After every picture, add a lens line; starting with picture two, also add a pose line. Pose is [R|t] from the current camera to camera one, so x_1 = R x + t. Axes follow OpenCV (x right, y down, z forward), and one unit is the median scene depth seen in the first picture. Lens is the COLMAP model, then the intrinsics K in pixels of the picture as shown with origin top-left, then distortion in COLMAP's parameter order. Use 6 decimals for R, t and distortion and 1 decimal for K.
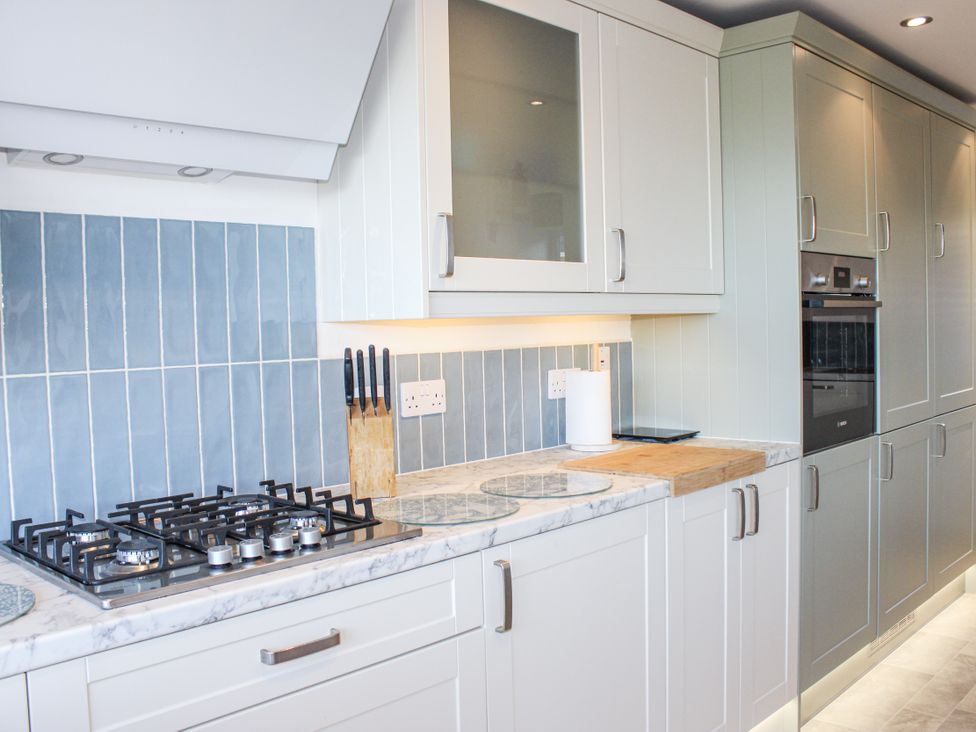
lens RADIAL K [[909.9, 0, 495.1], [0, 909.9, 364.6], [0, 0, 1]] dist [-0.131378, 0.000000]
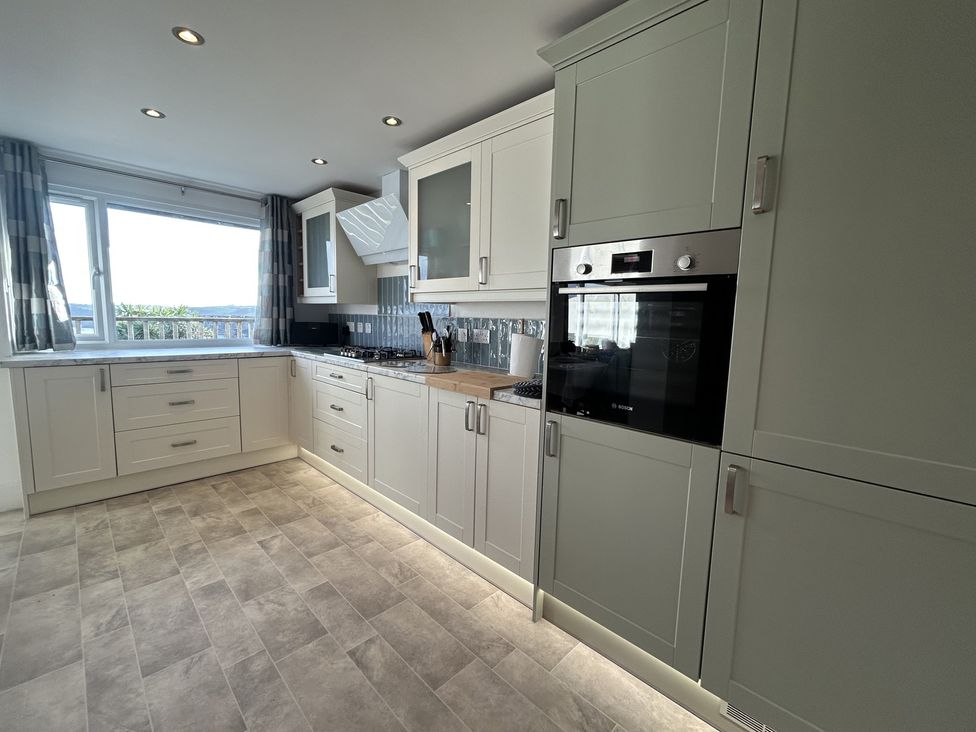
lens RADIAL K [[417.9, 0, 484.7], [0, 417.9, 364.6], [0, 0, 1]] dist [0.001850, 0.001211]
pose [[-0.024038, 0.142620, -0.989486, 1.274841], [-0.067645, 0.987271, 0.143945, -0.061560], [0.997420, 0.070394, -0.014084, 1.244414]]
